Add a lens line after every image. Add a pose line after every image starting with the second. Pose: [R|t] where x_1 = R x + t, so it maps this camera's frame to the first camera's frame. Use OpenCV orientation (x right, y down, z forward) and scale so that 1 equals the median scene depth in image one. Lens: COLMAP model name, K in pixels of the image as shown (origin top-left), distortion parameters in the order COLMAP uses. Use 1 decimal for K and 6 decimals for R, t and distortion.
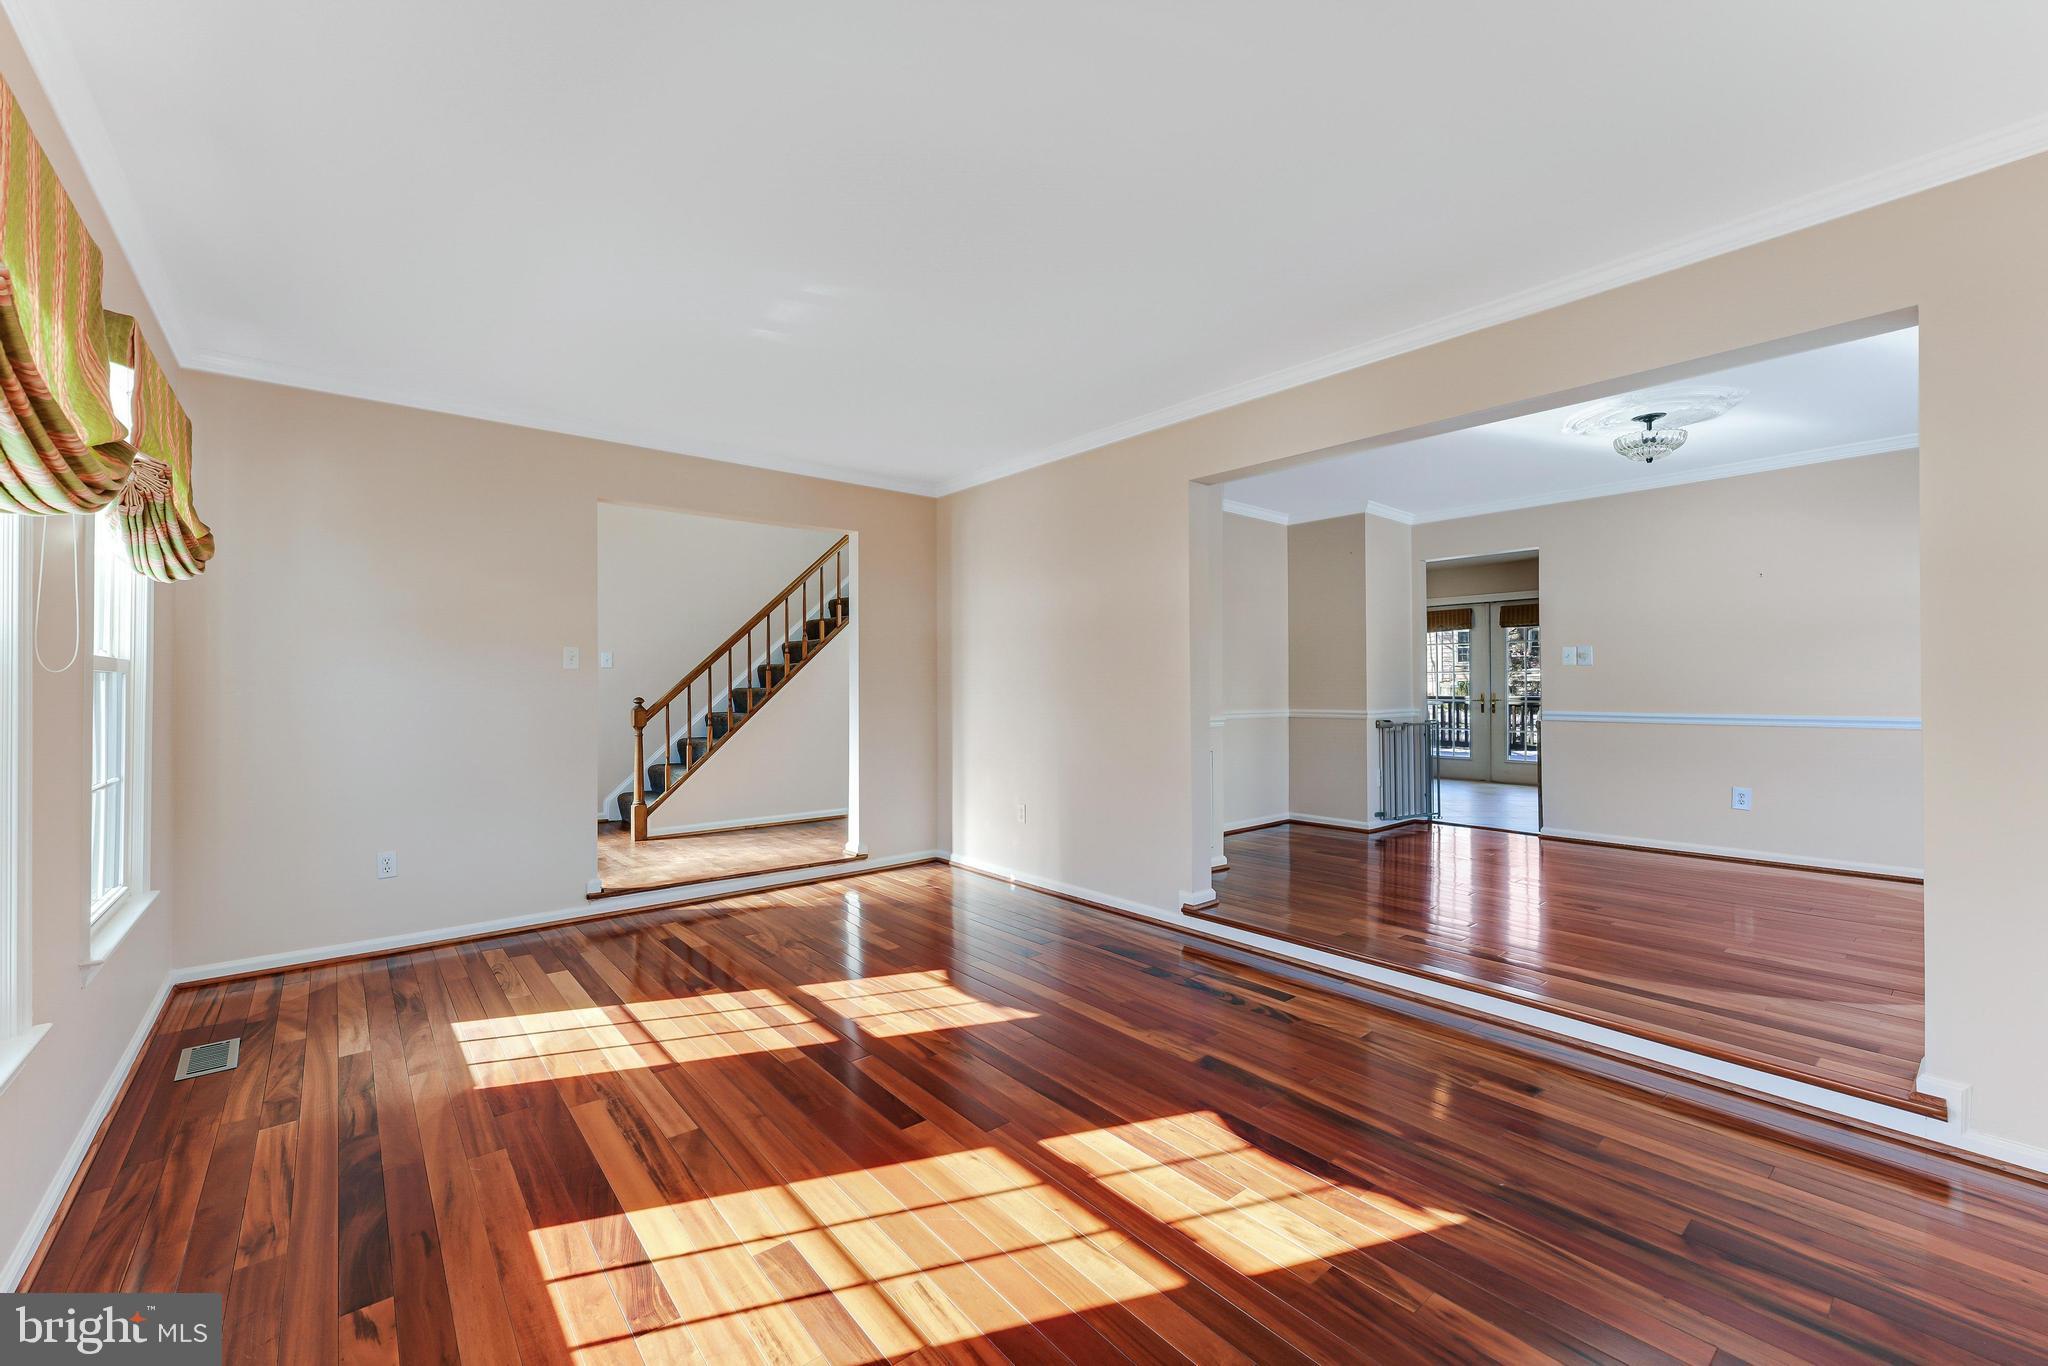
lens RADIAL K [[832.5, 0, 1027.4], [0, 832.5, 681.0], [0, 0, 1]] dist [-0.002086, 0.000650]
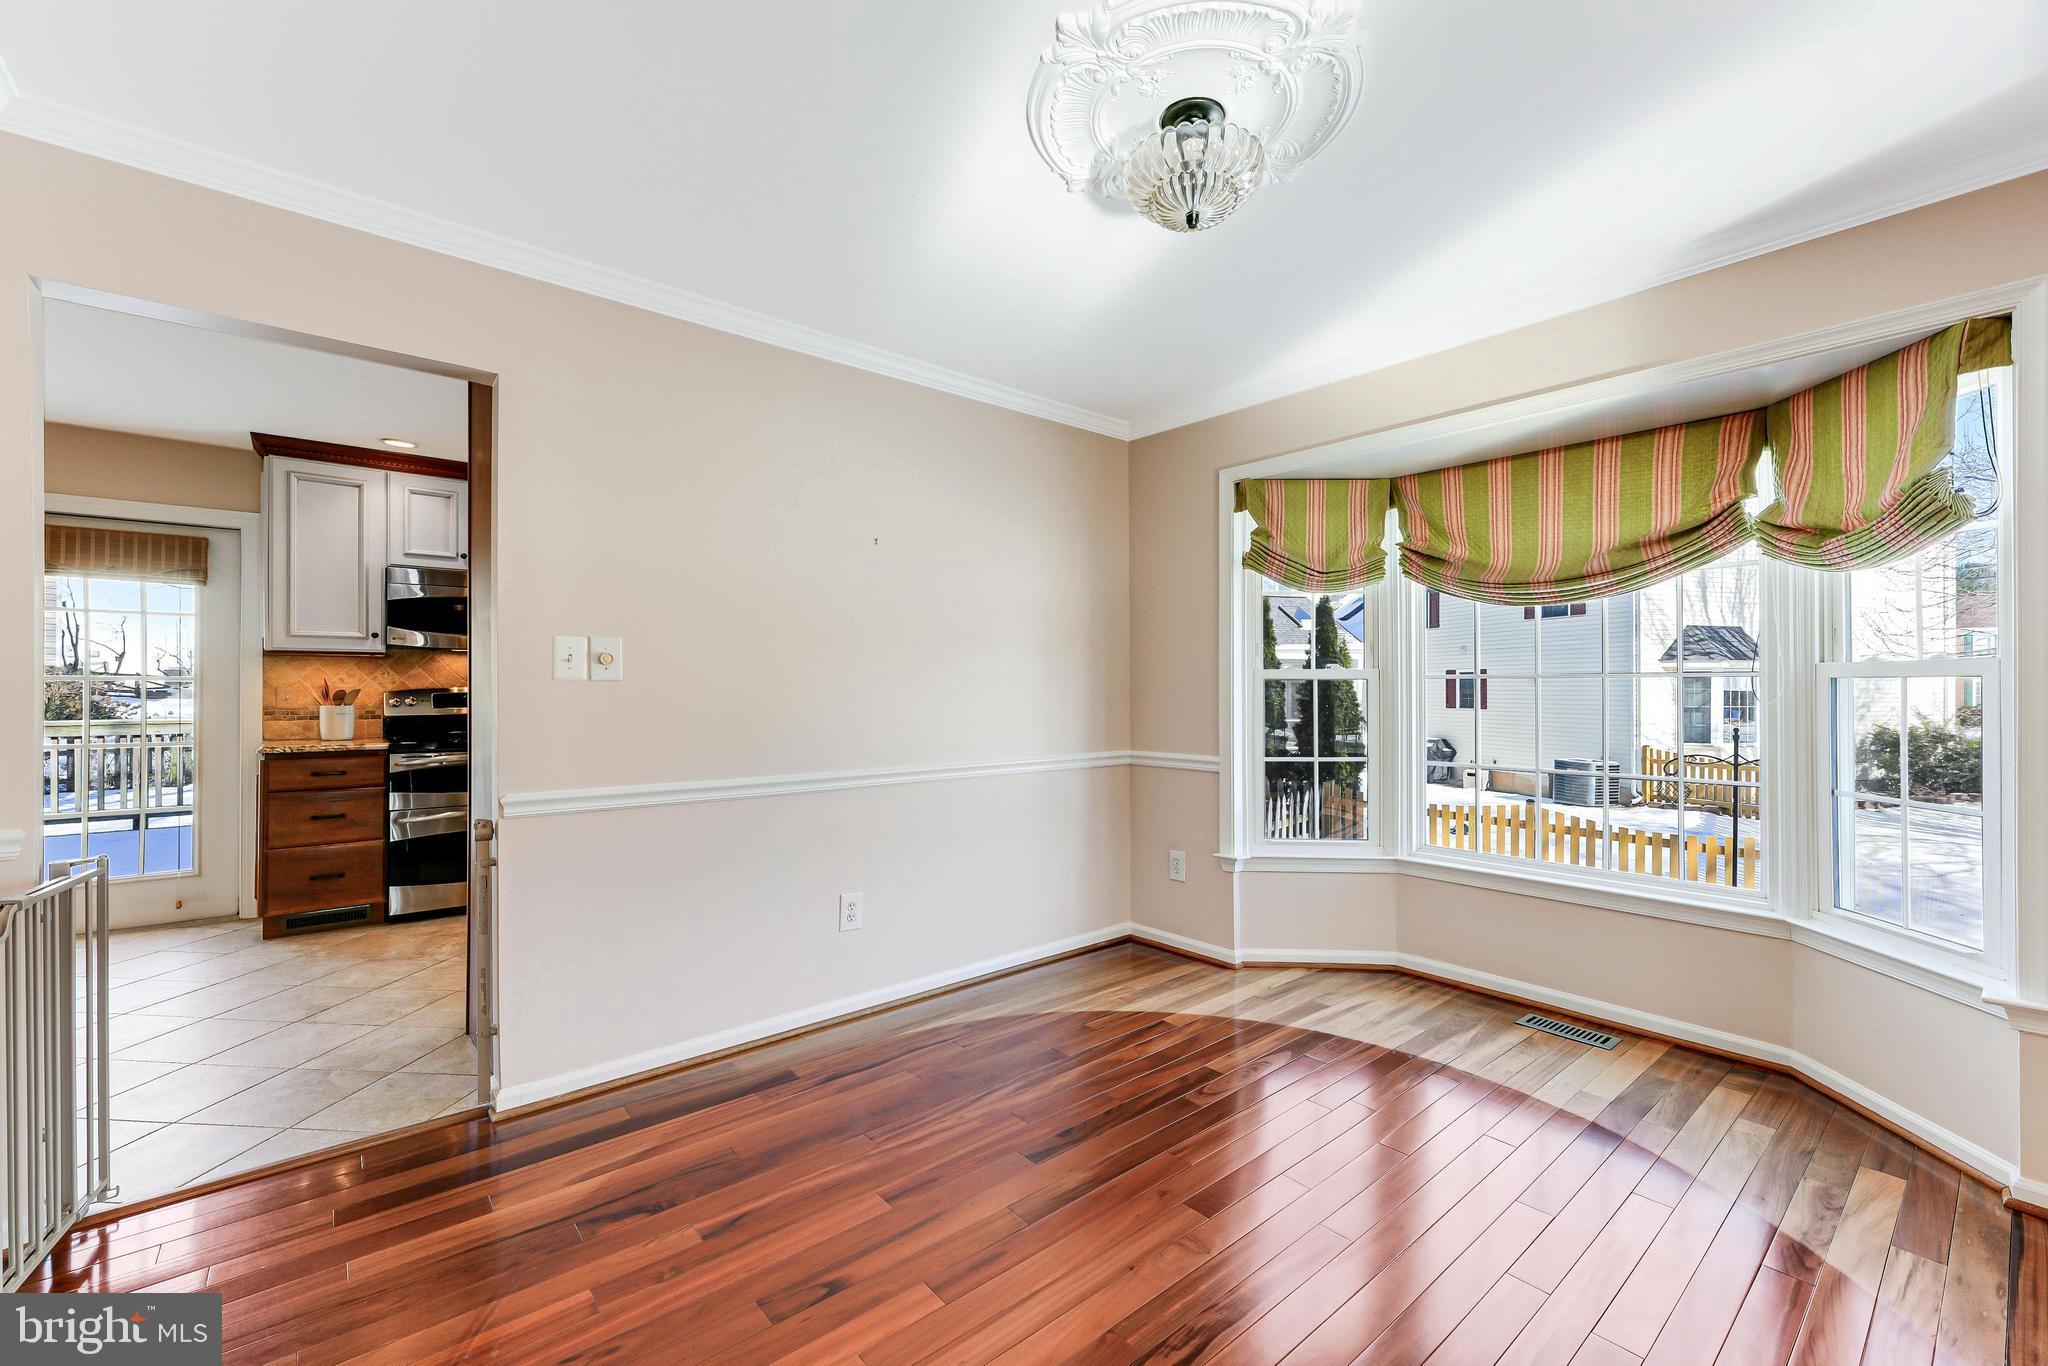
lens RADIAL K [[832.5, 0, 1034.7], [0, 832.5, 686.7], [0, 0, 1]] dist [-0.002086, 0.000650]
pose [[-0.005032, 0.003655, 0.999981, 0.380742], [-0.010101, 0.999942, -0.003705, -0.026974], [-0.999936, -0.010120, -0.004995, 1.266660]]
